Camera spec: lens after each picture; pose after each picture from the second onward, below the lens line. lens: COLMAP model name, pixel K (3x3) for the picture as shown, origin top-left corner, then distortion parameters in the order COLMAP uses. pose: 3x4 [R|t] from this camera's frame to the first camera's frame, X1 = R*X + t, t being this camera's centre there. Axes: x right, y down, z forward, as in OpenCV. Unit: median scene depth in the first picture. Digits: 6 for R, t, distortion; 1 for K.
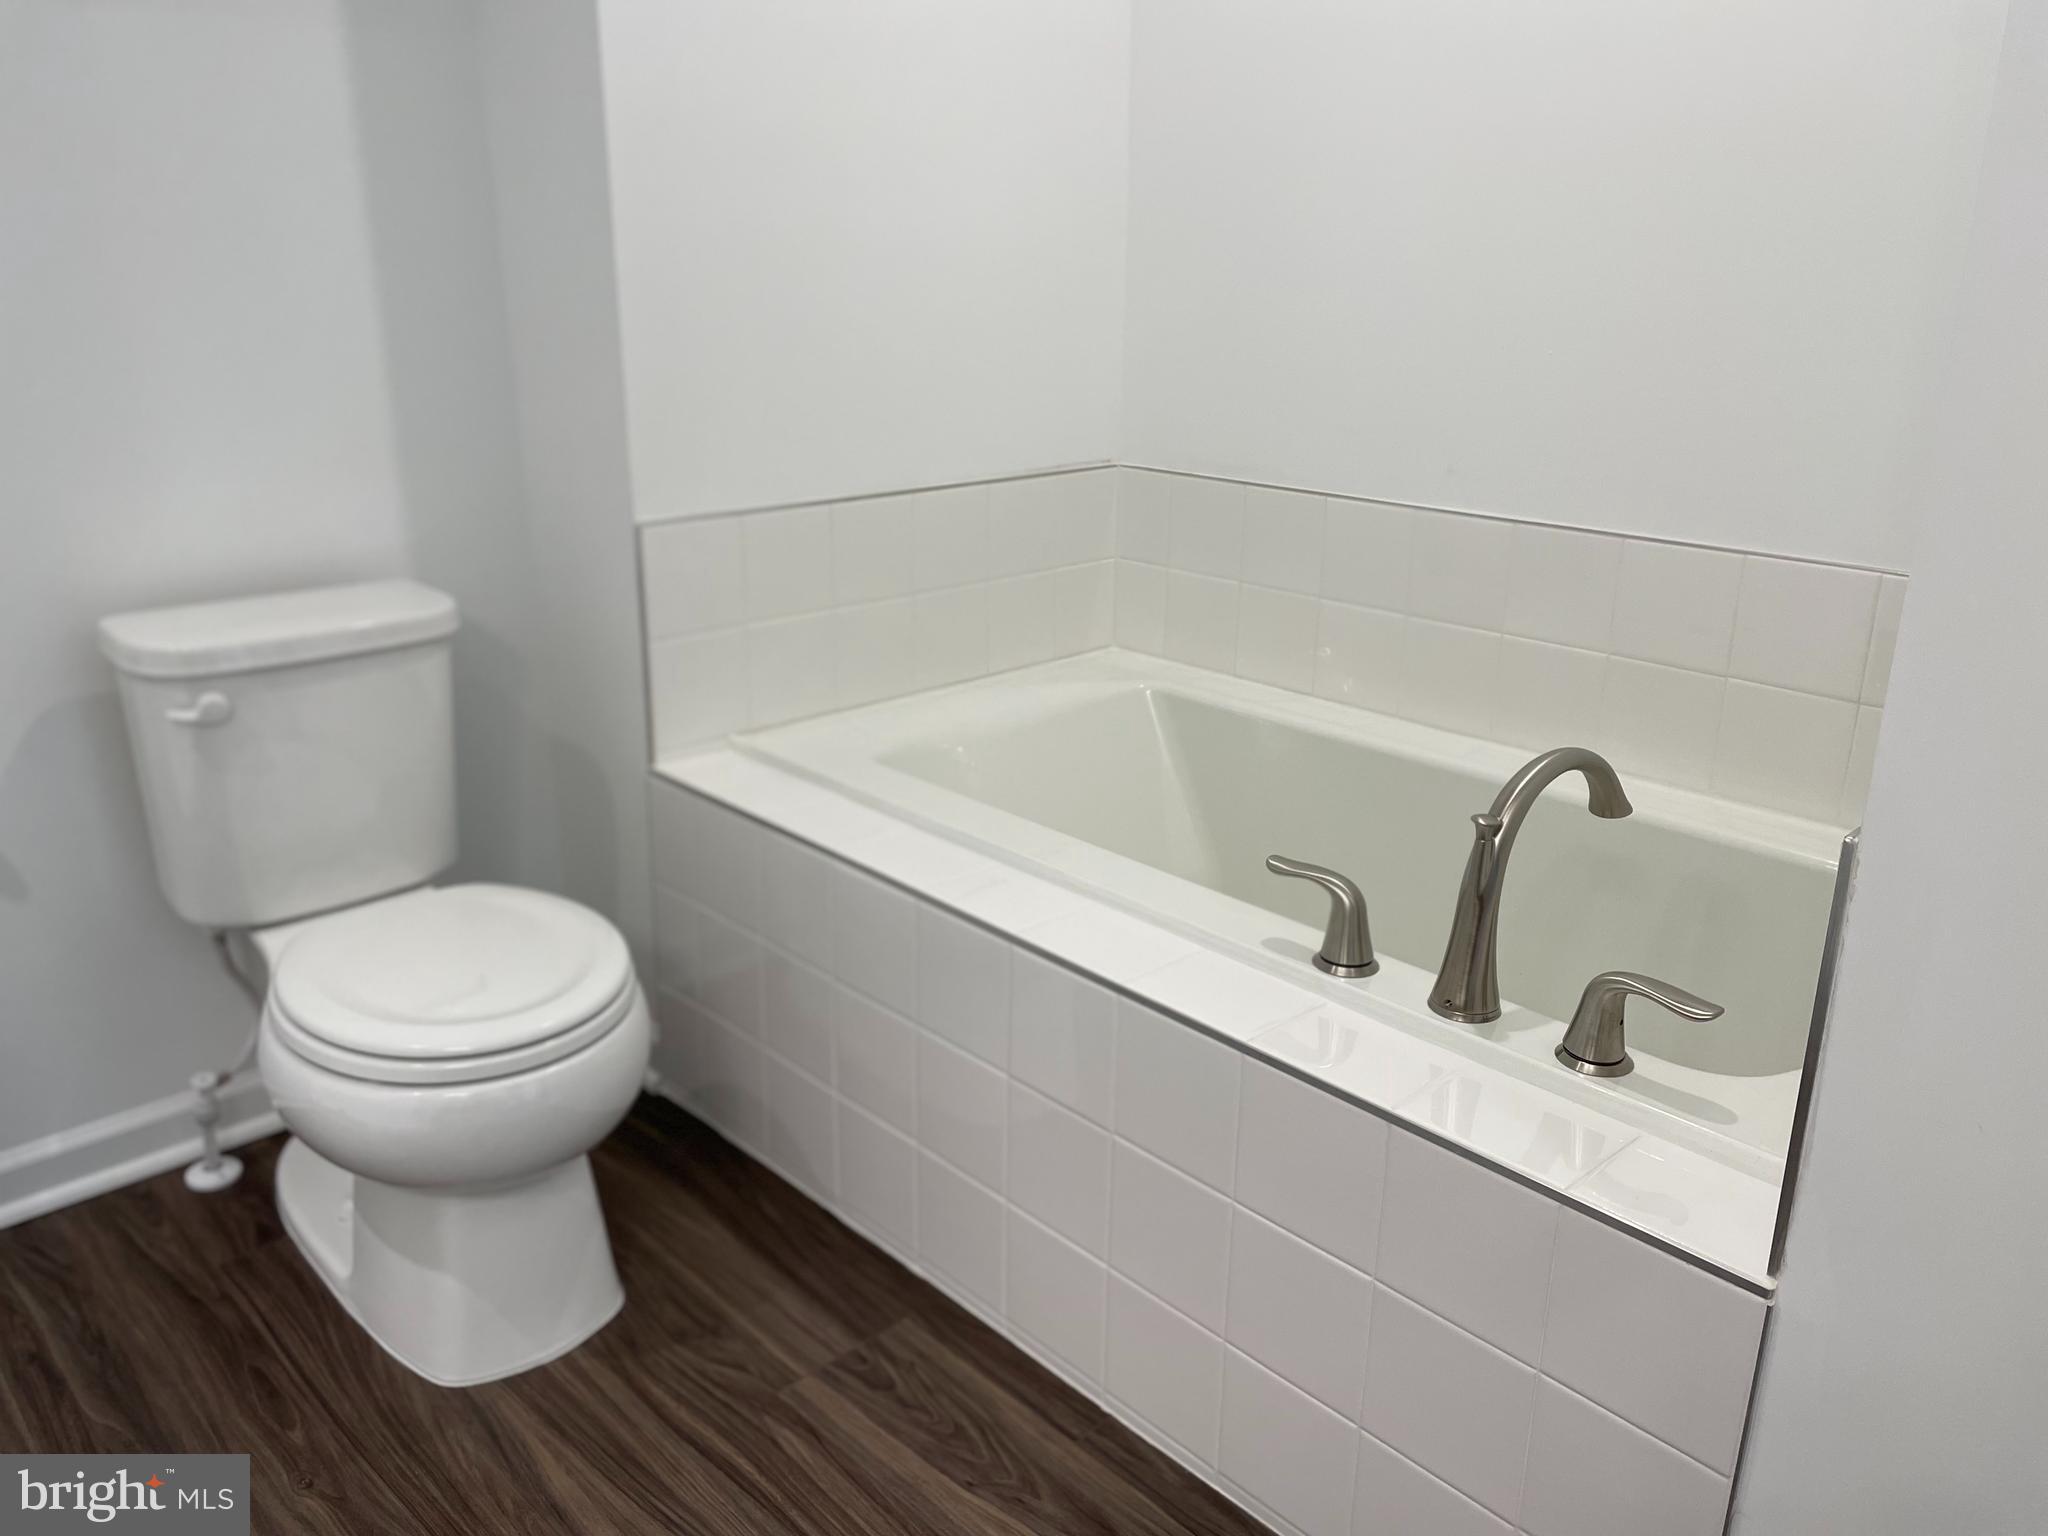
lens RADIAL K [[1559.9, 0, 1033.3], [0, 1559.9, 763.4], [0, 0, 1]] dist [0.053438, -0.028056]
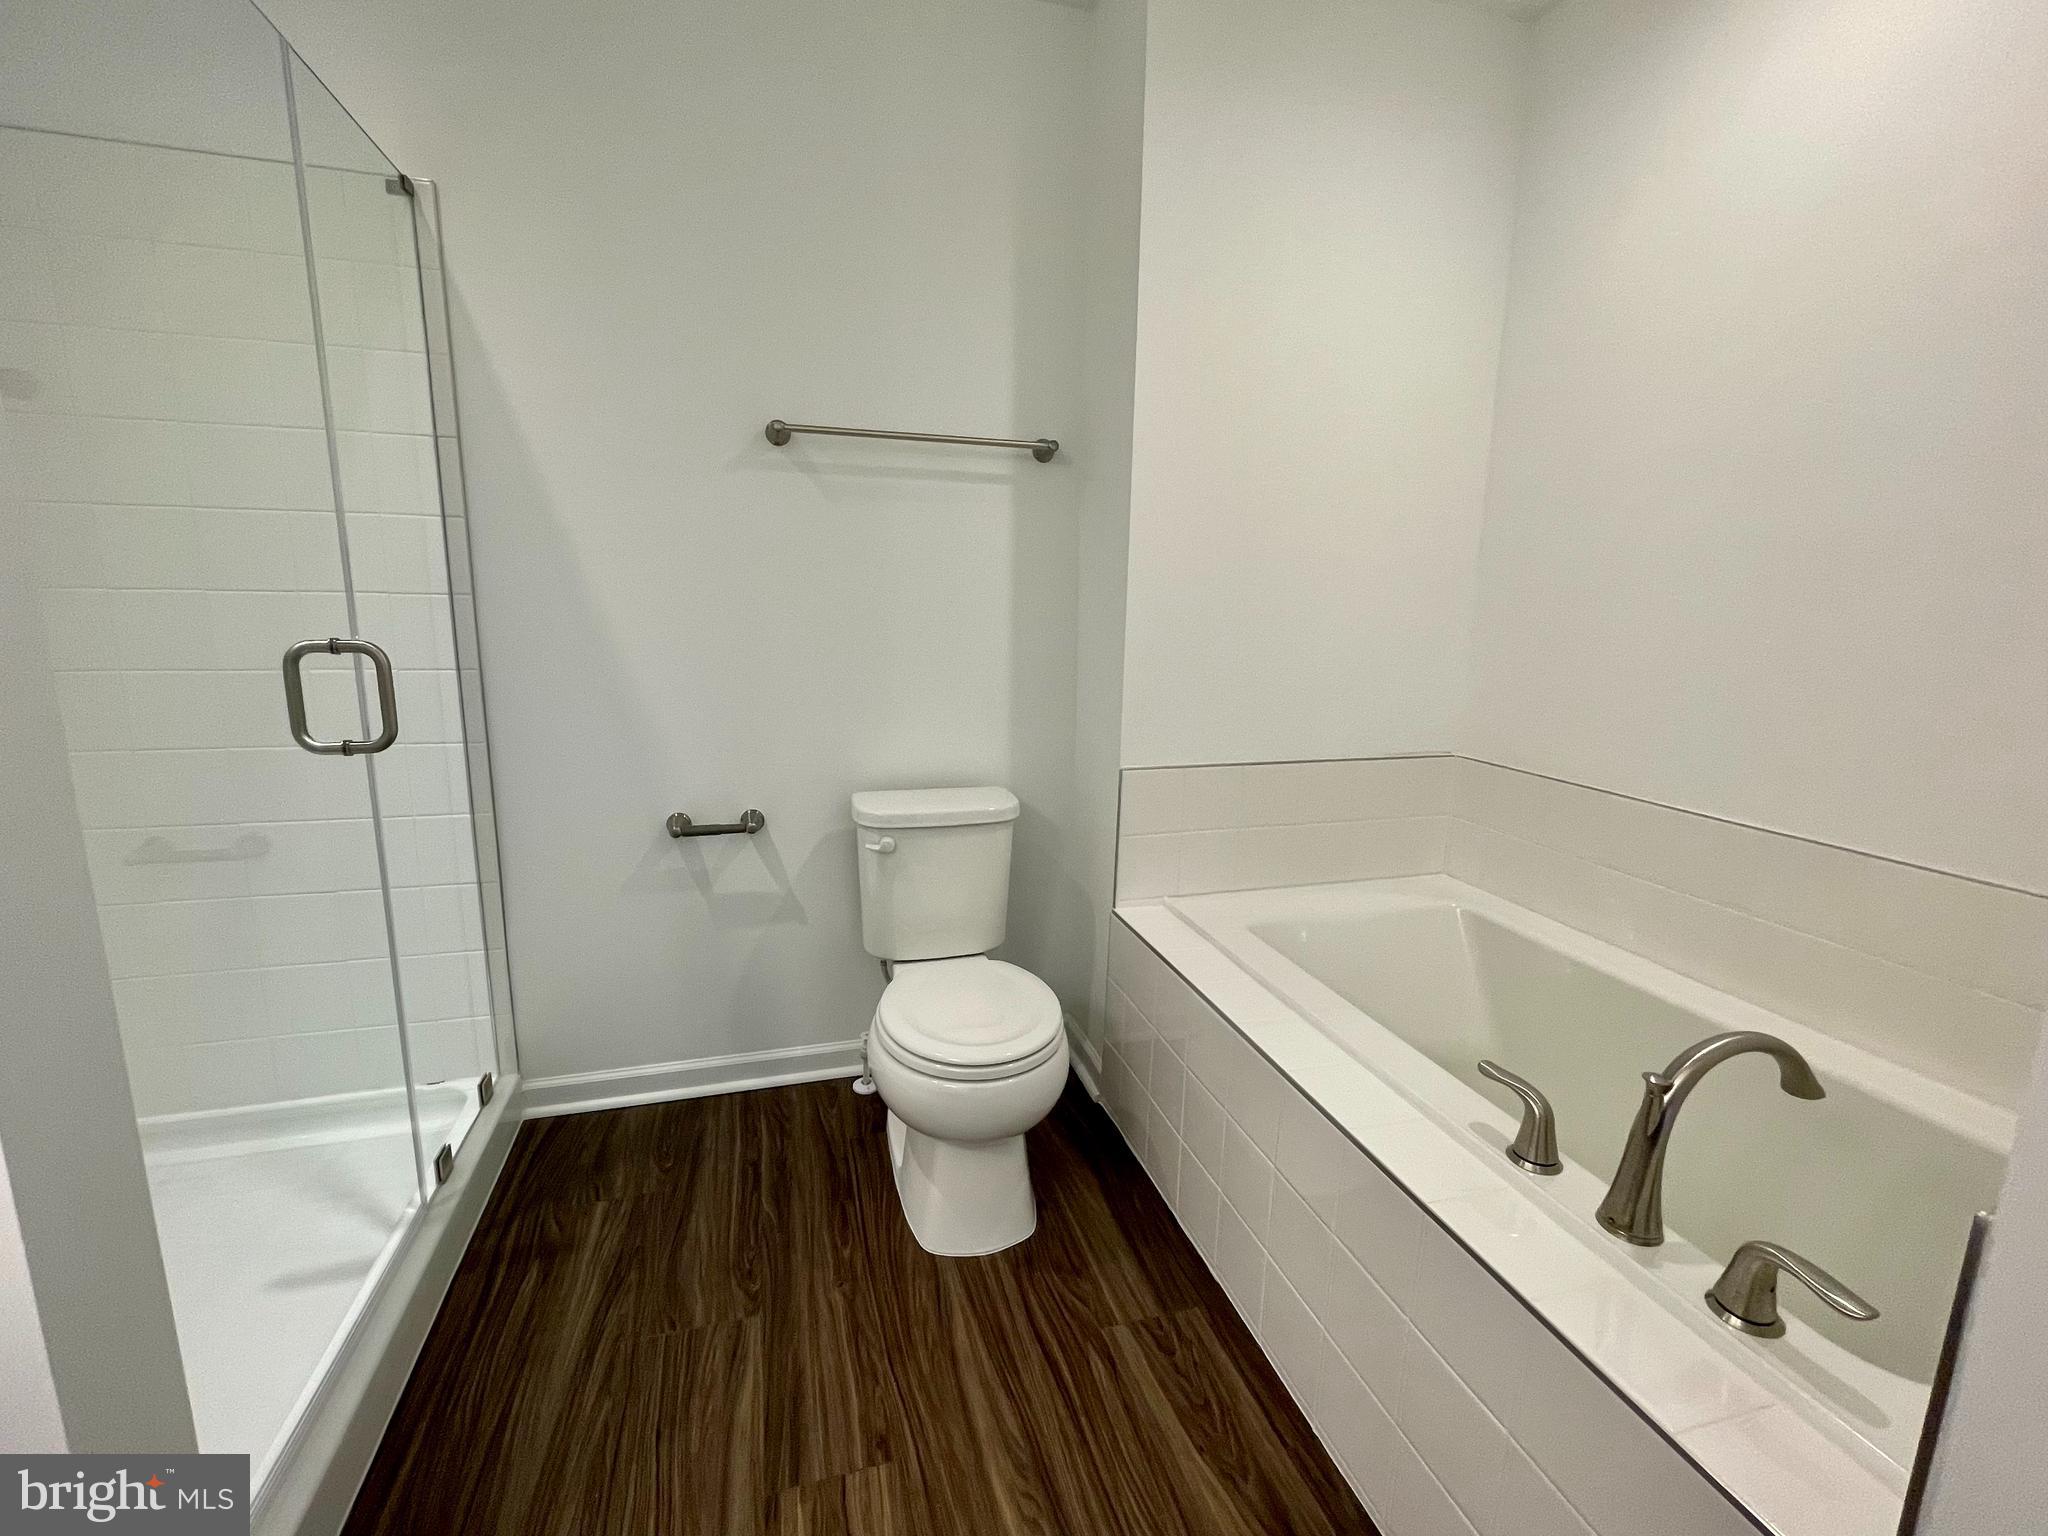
lens RADIAL K [[887.9, 0, 1023.1], [0, 887.9, 769.6], [0, 0, 1]] dist [0.002461, -0.001869]
pose [[0.887392, 0.095789, -0.450954, 0.110050], [-0.154484, 0.983407, -0.095105, -0.048826], [0.434361, 0.154060, 0.887466, 0.095959]]
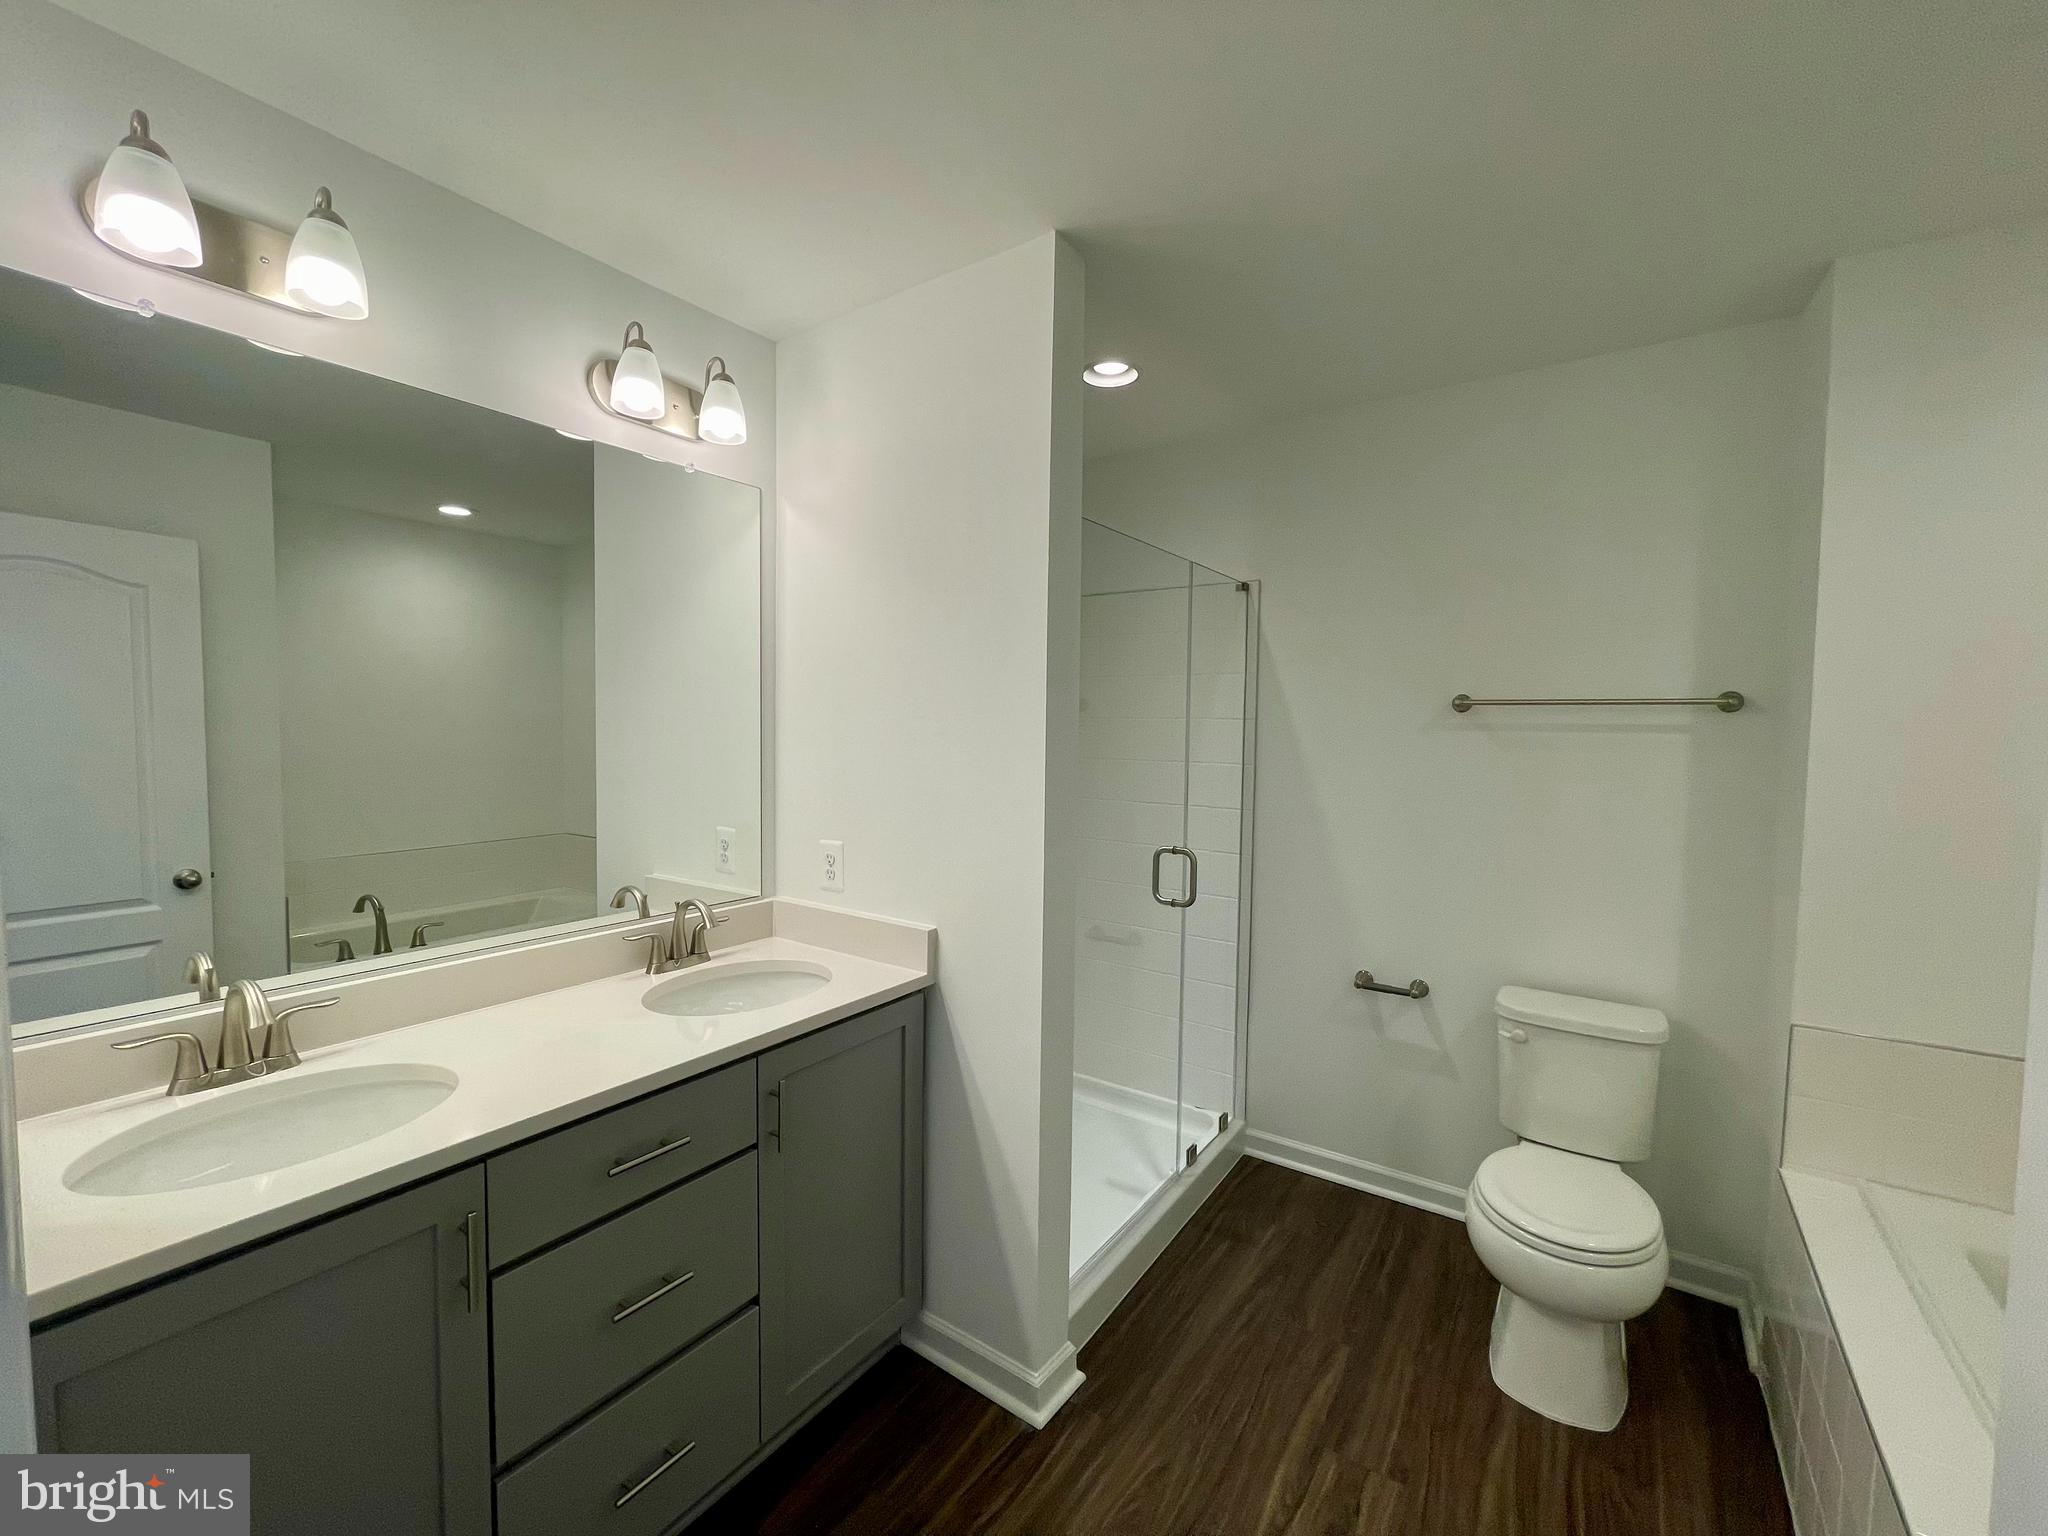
lens RADIAL K [[848.3, 0, 1018.6], [0, 848.3, 757.9], [0, 0, 1]] dist [-0.002407, -0.000673]
pose [[0.201348, 0.043802, -0.978540, 0.551228], [-0.311663, 0.949947, -0.021607, -0.170904], [0.928615, 0.309325, 0.204922, -0.077055]]
